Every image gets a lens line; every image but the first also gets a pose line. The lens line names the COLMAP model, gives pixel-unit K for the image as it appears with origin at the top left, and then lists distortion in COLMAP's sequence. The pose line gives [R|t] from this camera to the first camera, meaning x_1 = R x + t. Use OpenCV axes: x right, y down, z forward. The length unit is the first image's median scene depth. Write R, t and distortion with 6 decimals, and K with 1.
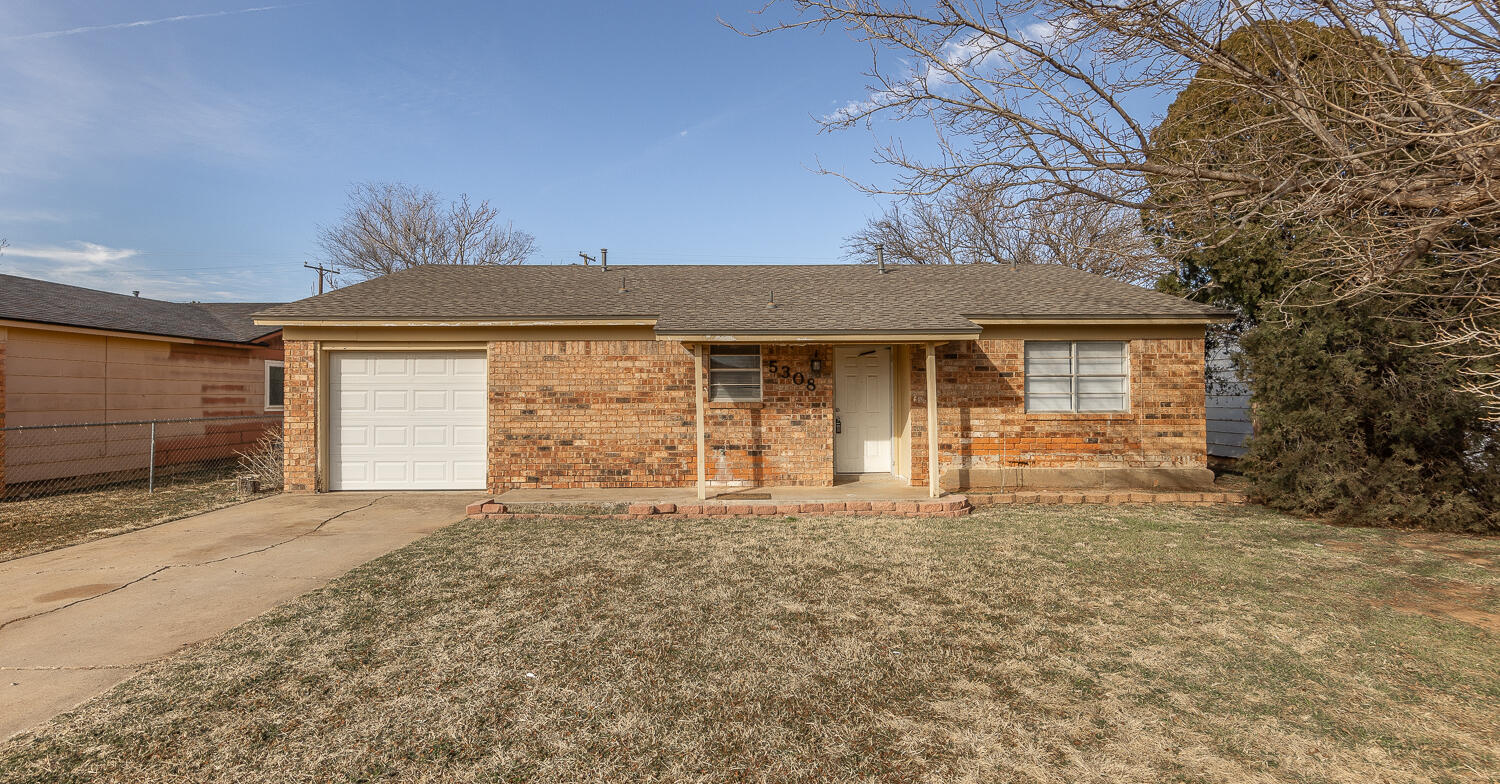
lens RADIAL K [[626.4, 0, 737.9], [0, 626.4, 390.5], [0, 0, 1]] dist [0.010498, -0.000091]
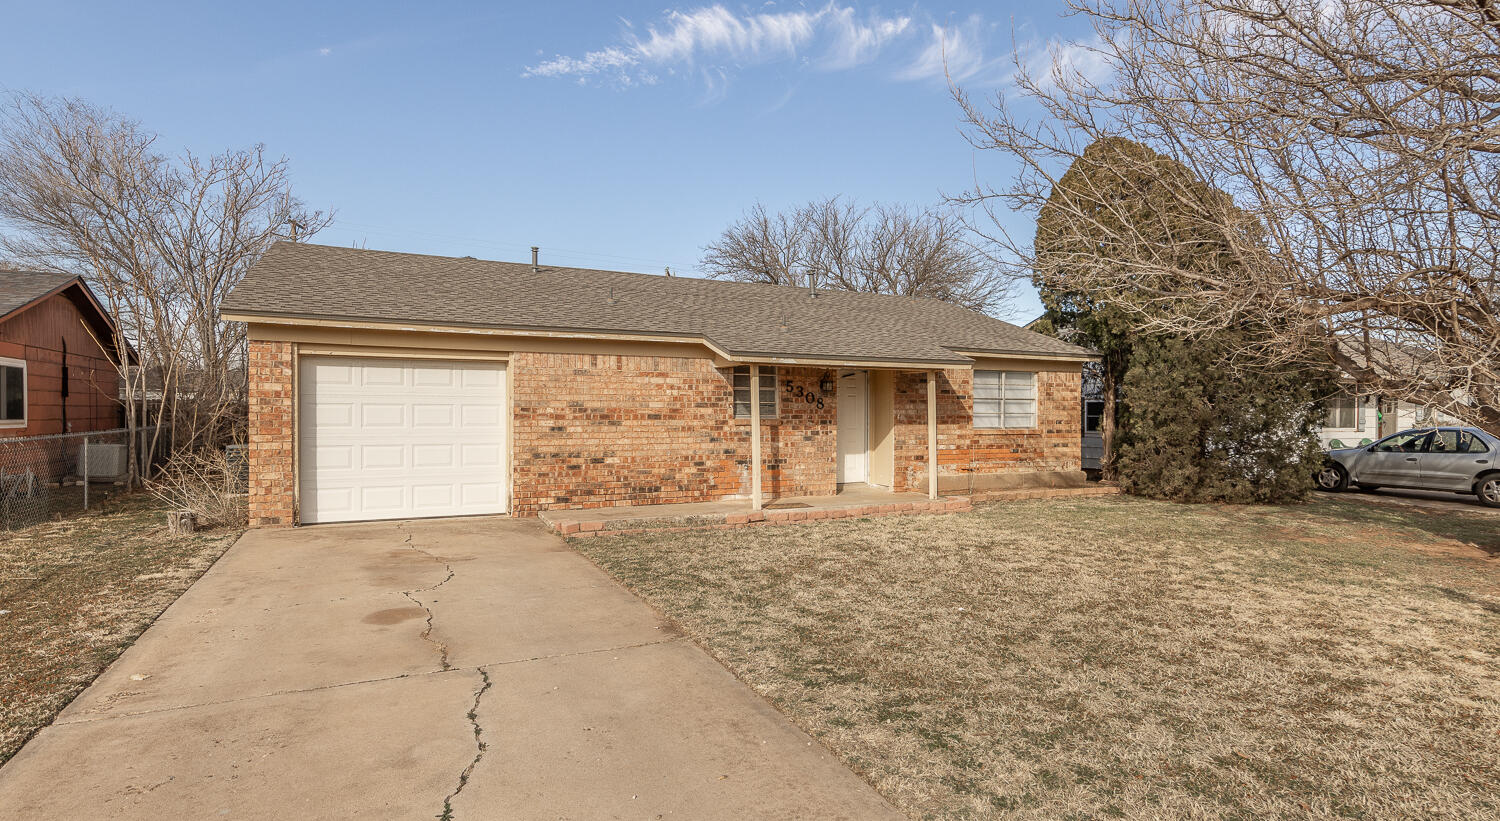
lens RADIAL K [[725.5, 0, 756.3], [0, 725.5, 412.4], [0, 0, 1]] dist [0.010204, 0.000101]
pose [[0.913719, 0.007751, 0.406272, -0.502291], [-0.012609, 0.999877, 0.009283, -0.004131], [-0.406151, -0.013604, 0.913705, -0.117014]]
